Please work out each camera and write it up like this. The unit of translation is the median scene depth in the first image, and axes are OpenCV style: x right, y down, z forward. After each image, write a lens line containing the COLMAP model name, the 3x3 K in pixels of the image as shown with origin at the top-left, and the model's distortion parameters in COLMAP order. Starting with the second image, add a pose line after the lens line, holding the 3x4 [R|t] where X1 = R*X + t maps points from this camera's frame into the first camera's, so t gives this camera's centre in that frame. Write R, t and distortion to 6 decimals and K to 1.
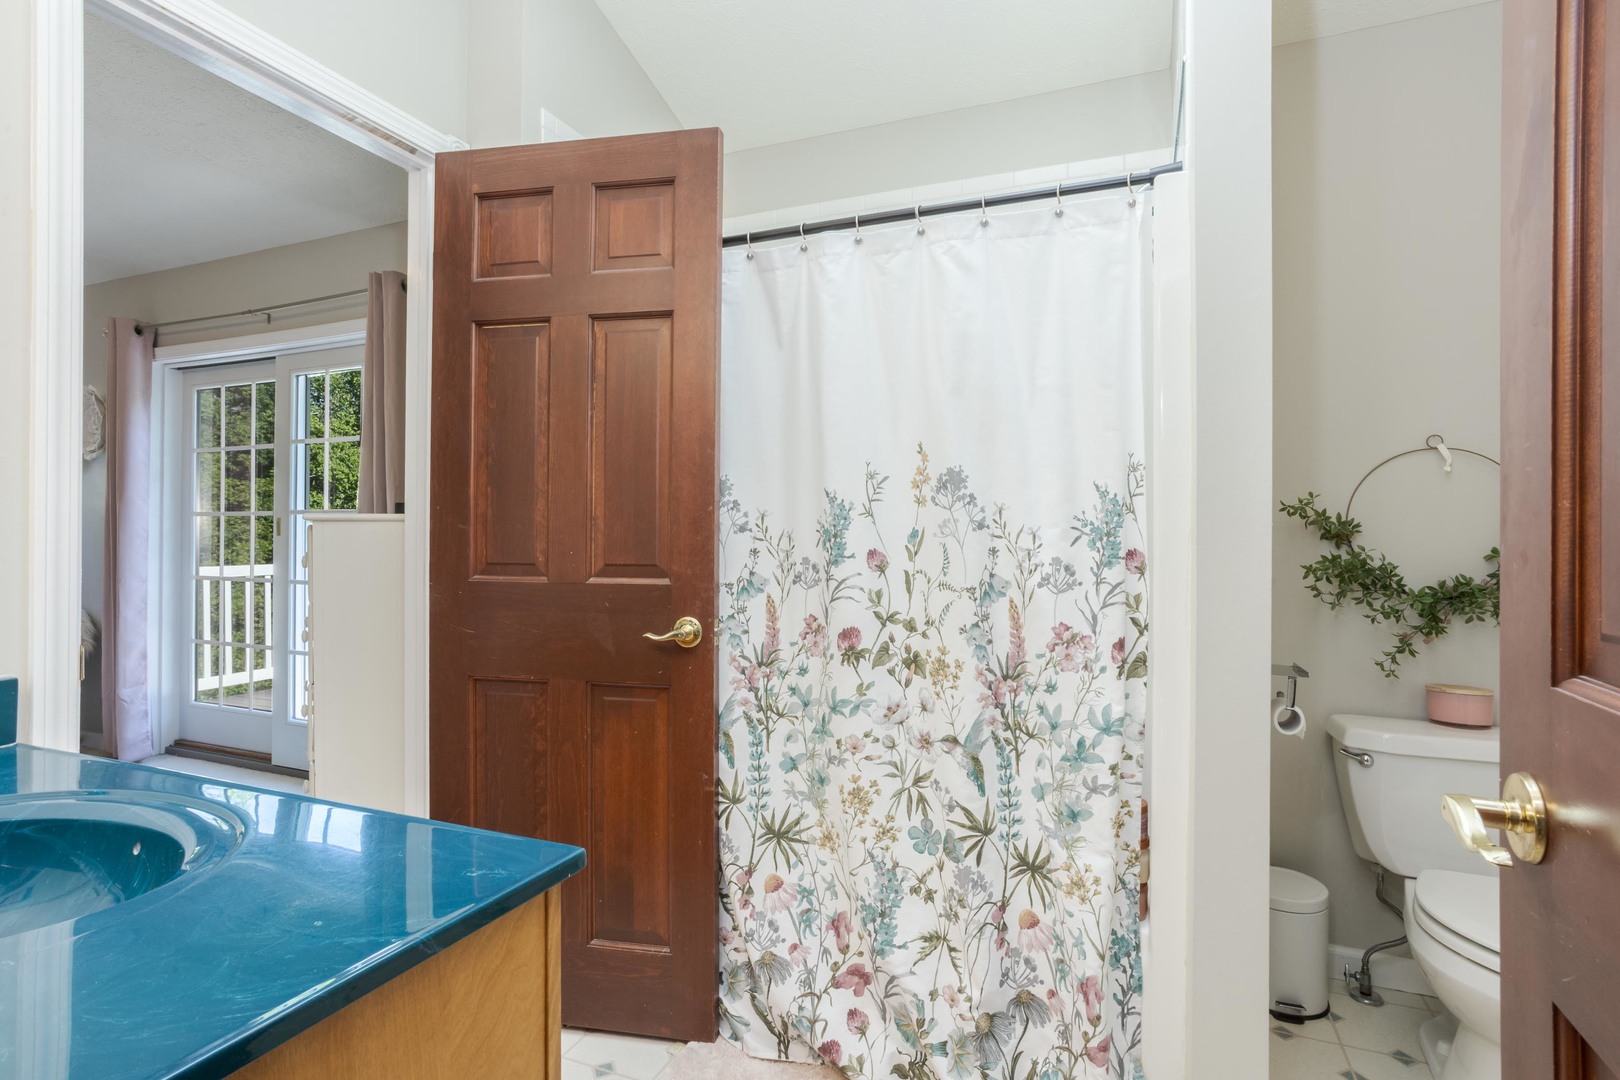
lens RADIAL K [[801.9, 0, 811.6], [0, 801.9, 541.4], [0, 0, 1]] dist [-0.022430, 0.003215]
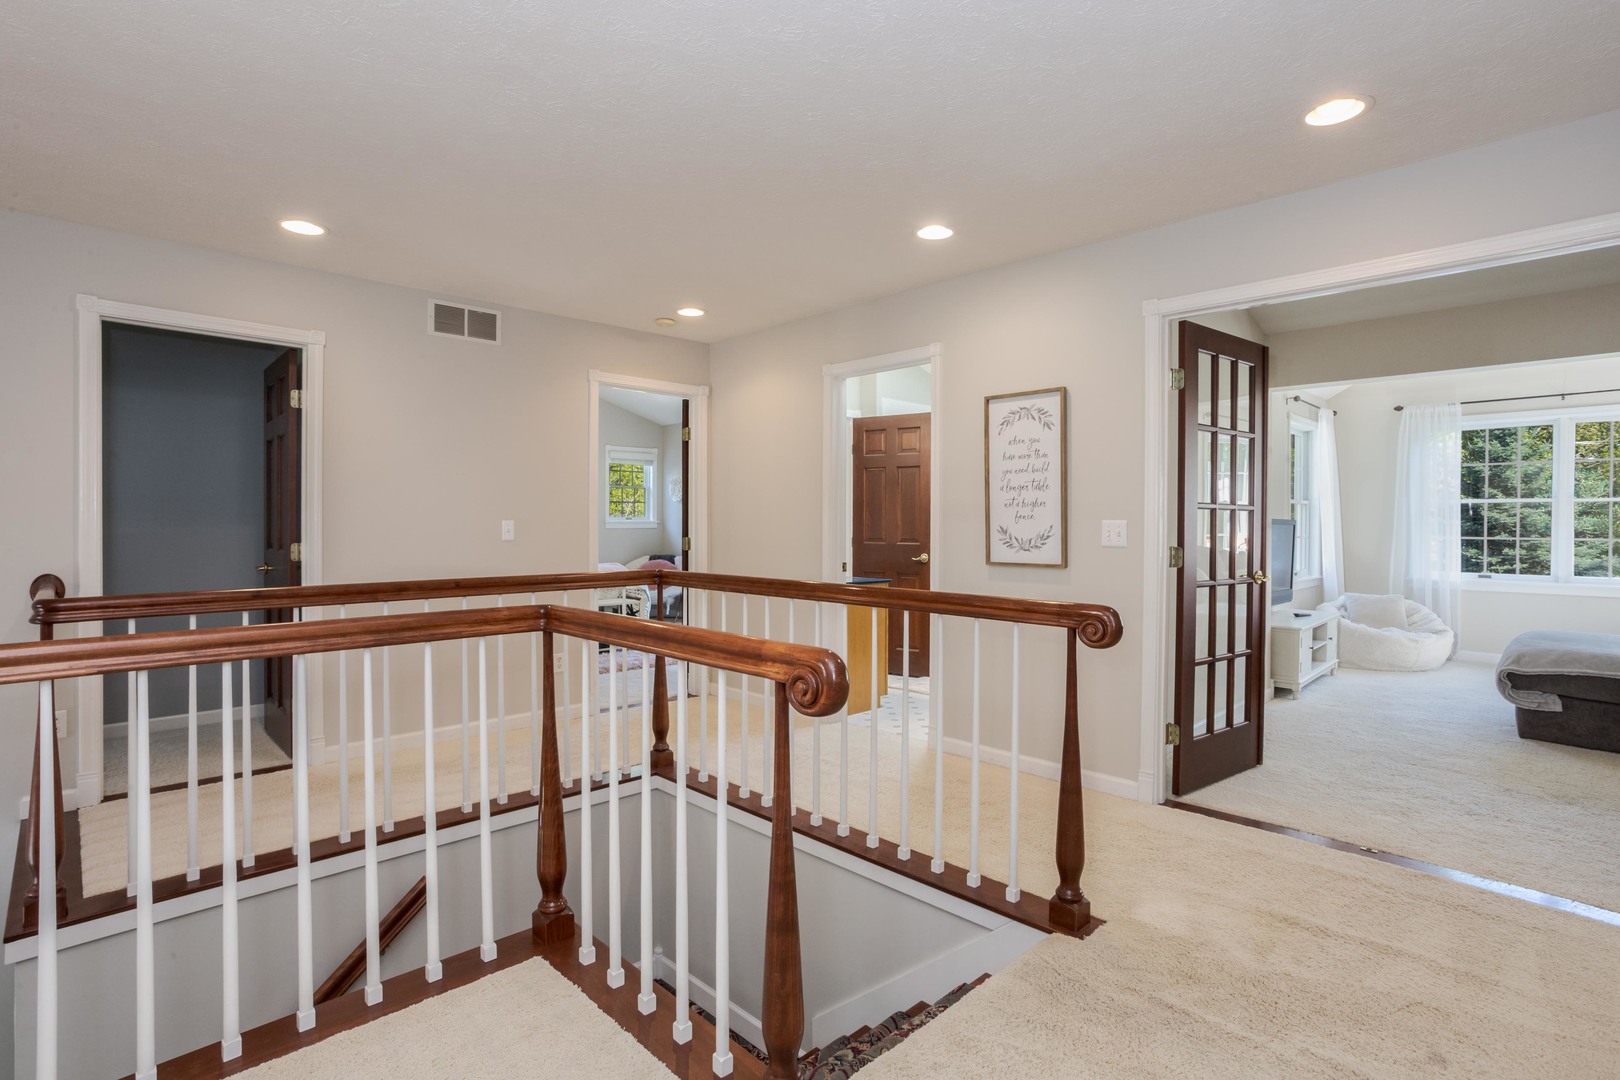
lens RADIAL K [[801.9, 0, 806.9], [0, 801.9, 537.5], [0, 0, 1]] dist [-0.022430, 0.003215]
pose [[0.902452, -0.003292, -0.430777, 0.872080], [0.007815, 0.999931, 0.008730, -0.009452], [0.430719, -0.011245, 0.902416, -2.317100]]
